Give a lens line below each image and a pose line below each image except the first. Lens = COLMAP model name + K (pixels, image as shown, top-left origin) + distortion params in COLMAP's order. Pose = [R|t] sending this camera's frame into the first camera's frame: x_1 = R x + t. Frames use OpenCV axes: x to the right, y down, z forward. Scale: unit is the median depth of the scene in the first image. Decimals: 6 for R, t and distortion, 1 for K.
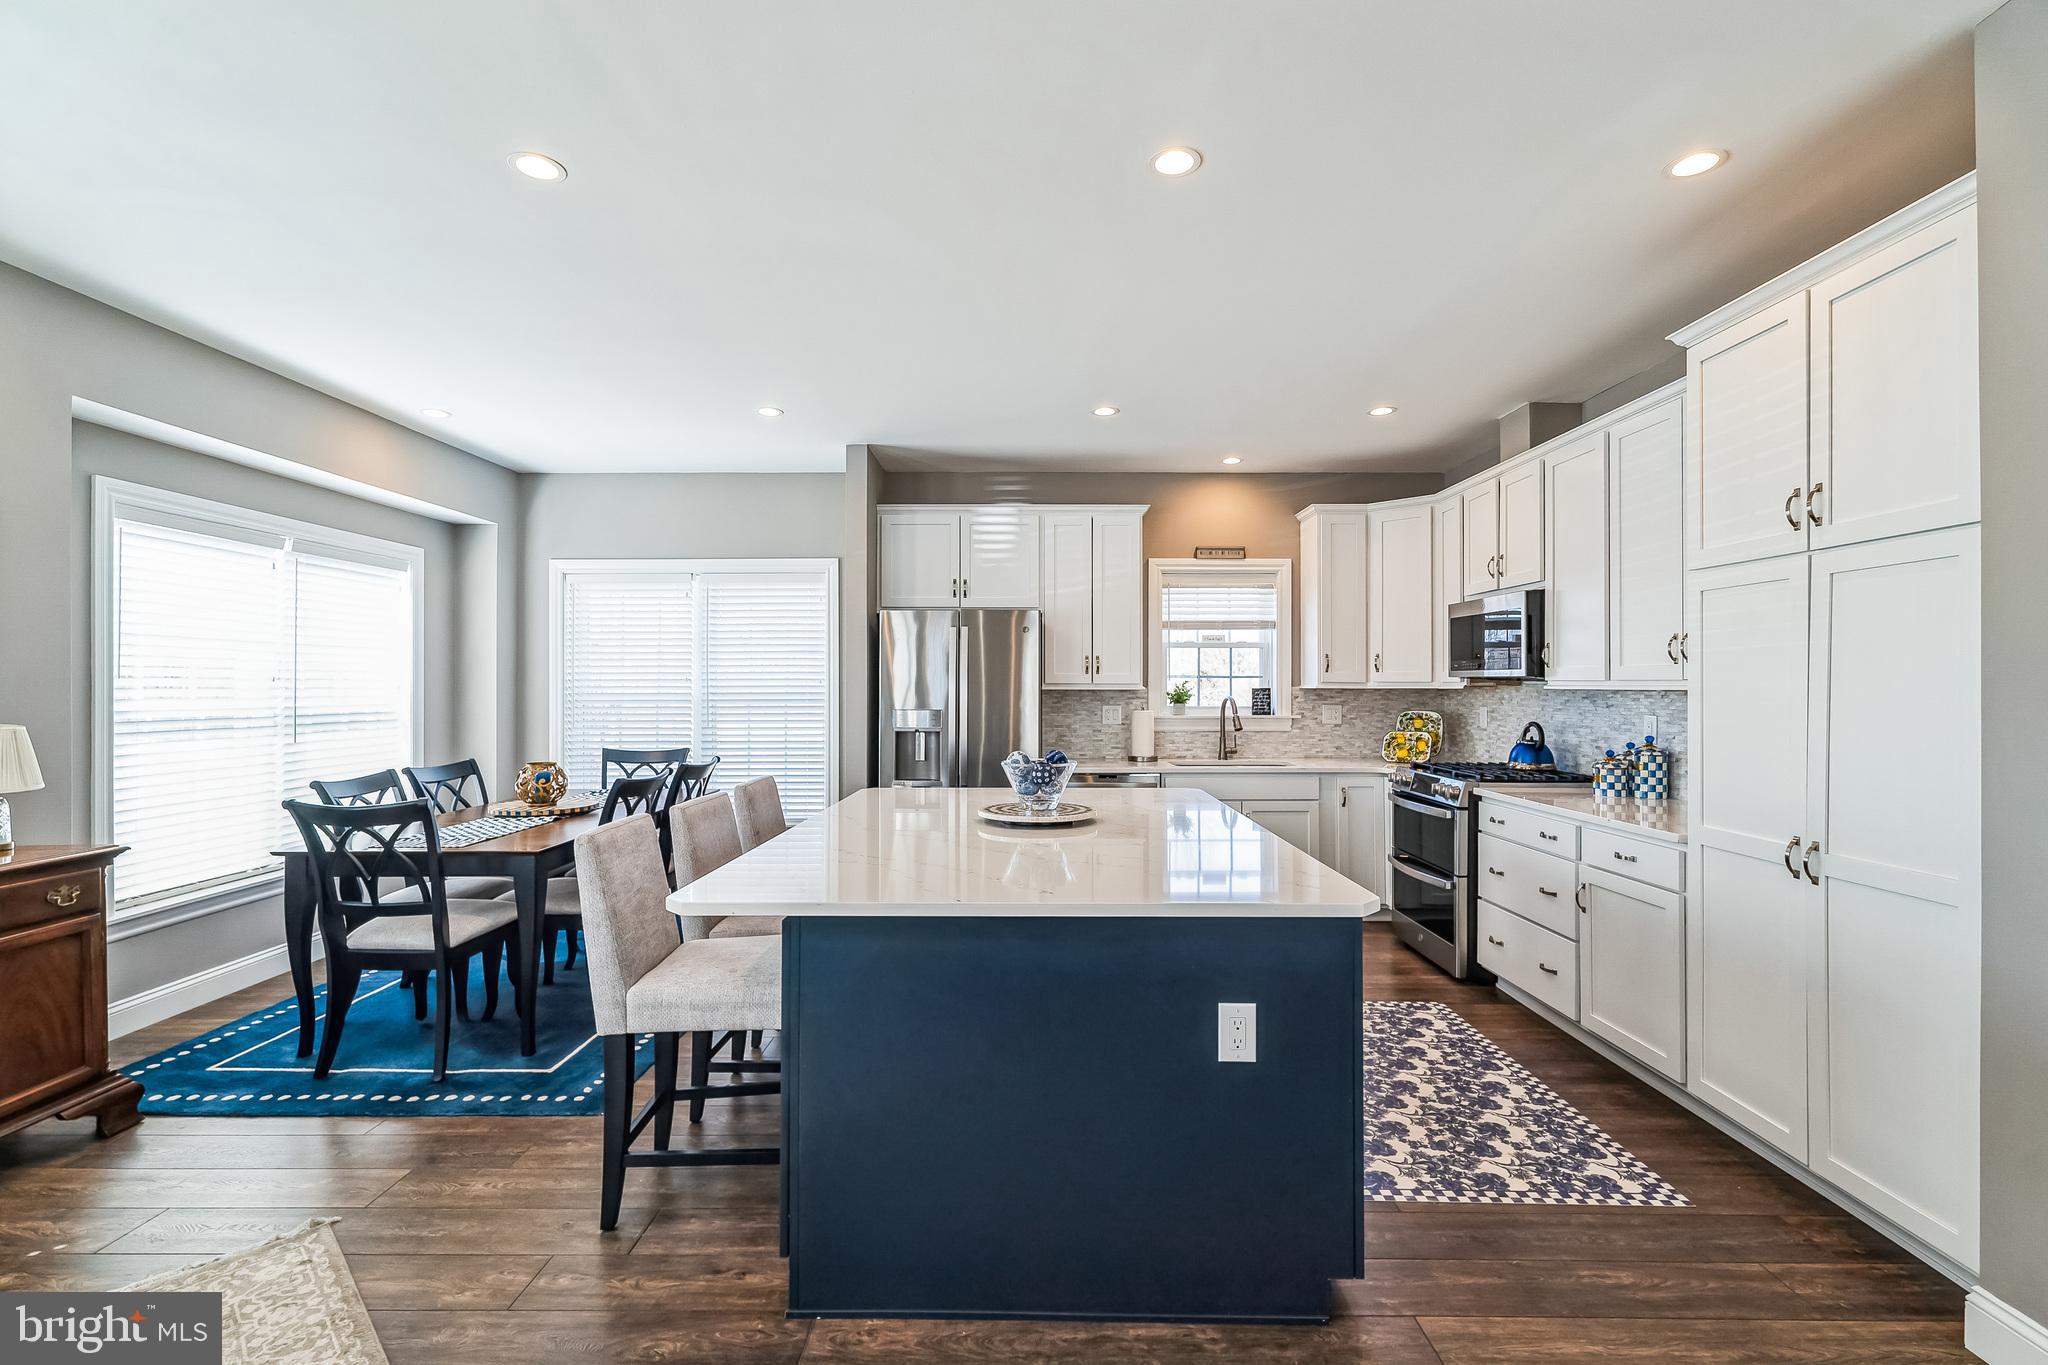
lens RADIAL K [[920.0, 0, 1025.8], [0, 920.0, 685.0], [0, 0, 1]] dist [-0.008991, 0.000086]
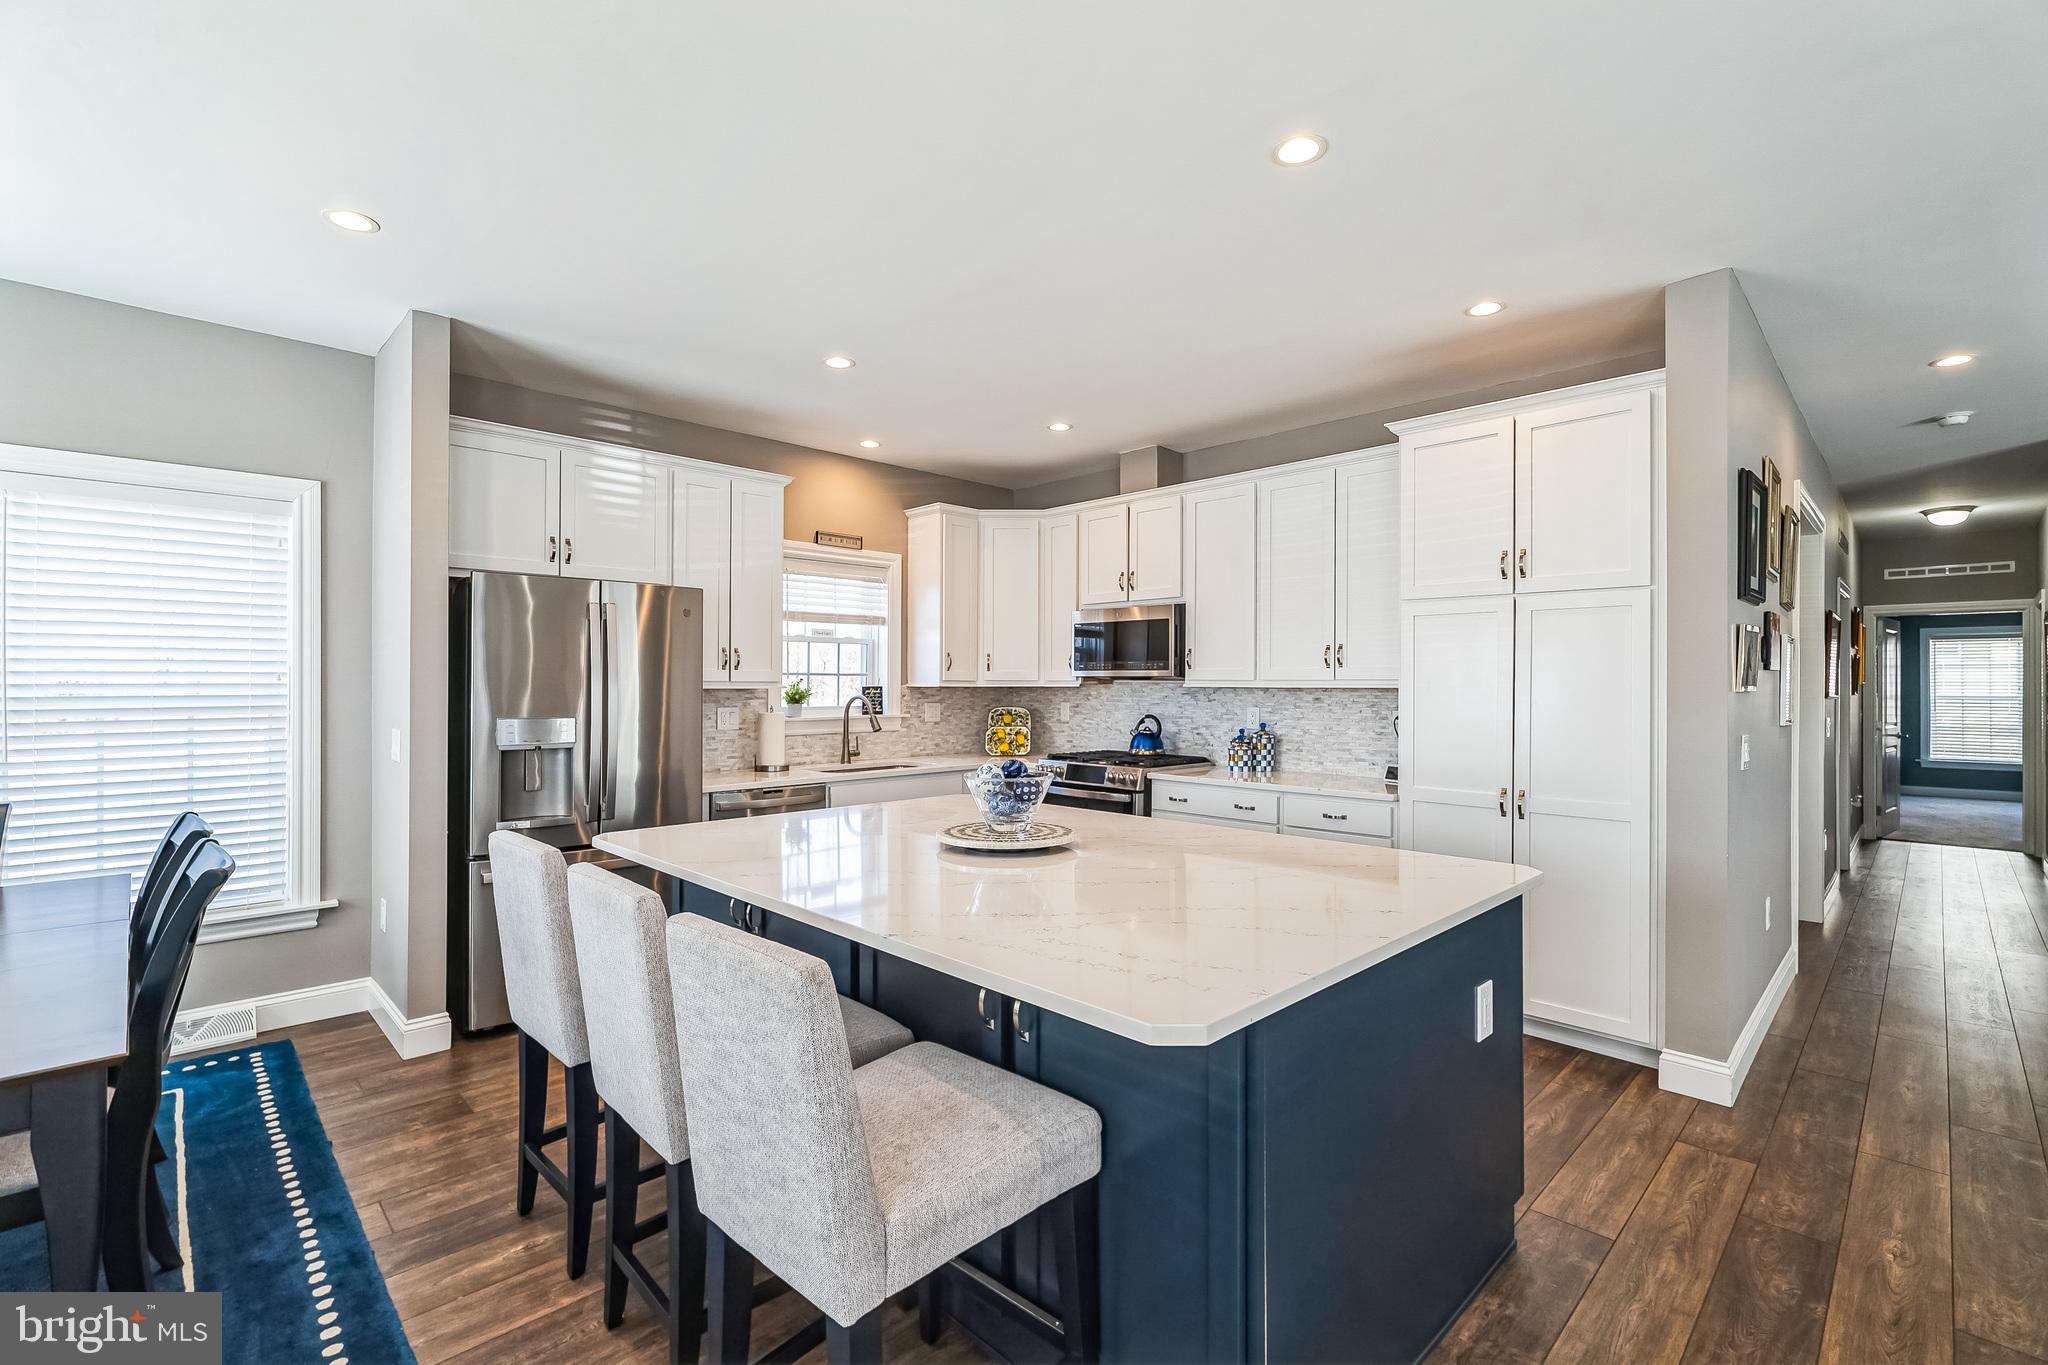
lens RADIAL K [[920.0, 0, 1016.4], [0, 920.0, 684.1], [0, 0, 1]] dist [-0.008991, 0.000086]
pose [[0.703704, -0.000338, 0.710493, -0.386754], [-0.001270, 0.999998, 0.001733, -0.000973], [-0.710492, -0.002122, 0.703702, 0.269349]]
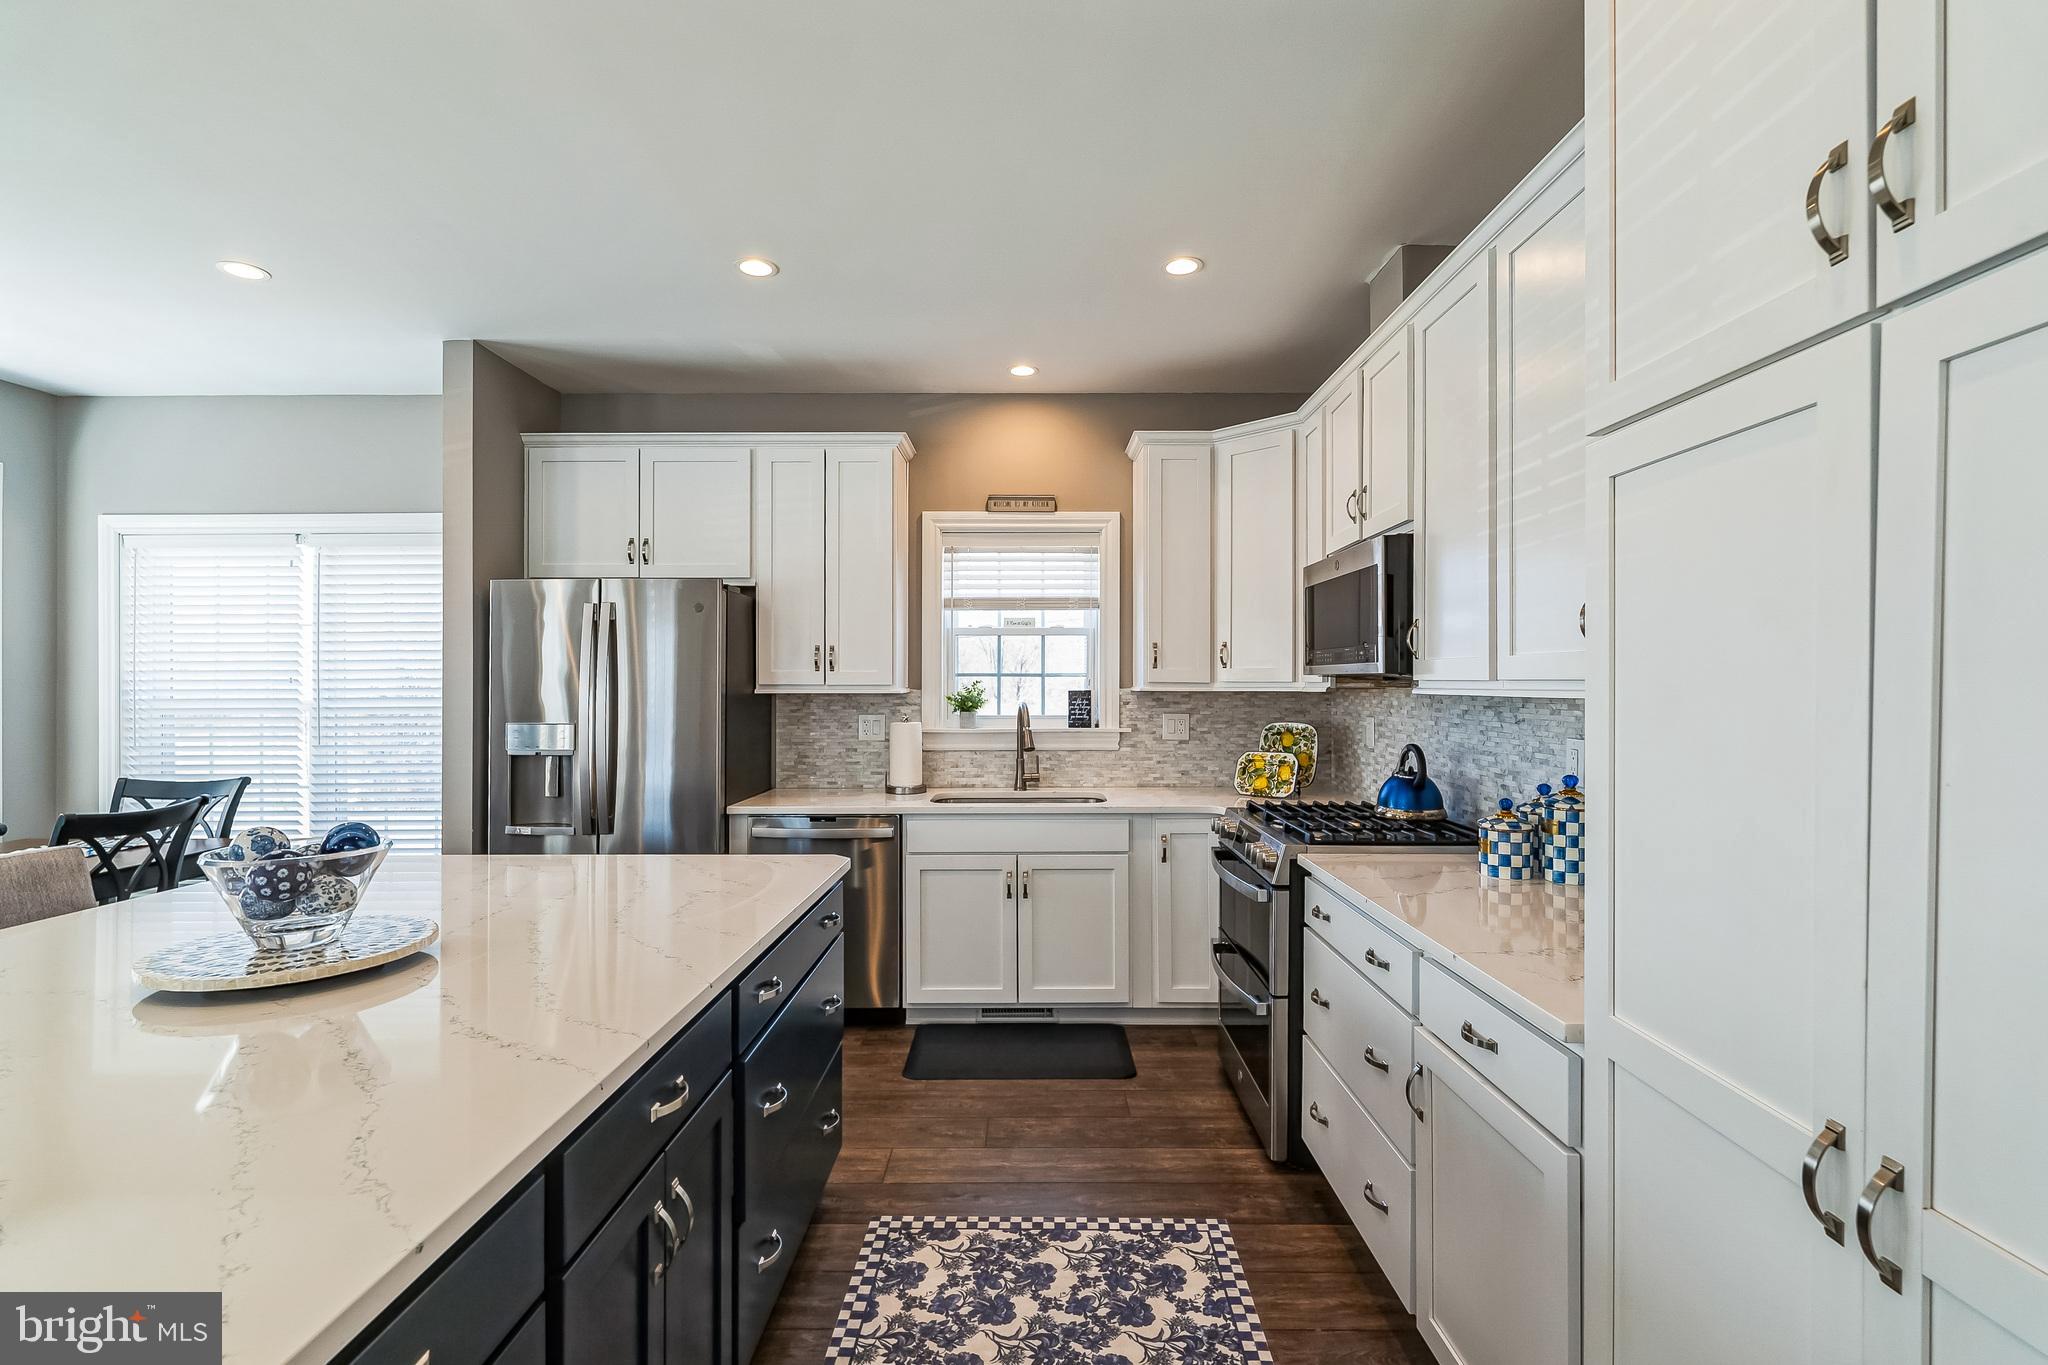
lens RADIAL K [[920.0, 0, 1047.2], [0, 920.0, 686.6], [0, 0, 1]] dist [-0.008991, 0.000086]
pose [[0.999984, -0.001658, 0.005361, 0.275703], [0.001636, 0.999990, 0.004081, -0.003267], [-0.005367, -0.004072, 0.999977, 0.333770]]
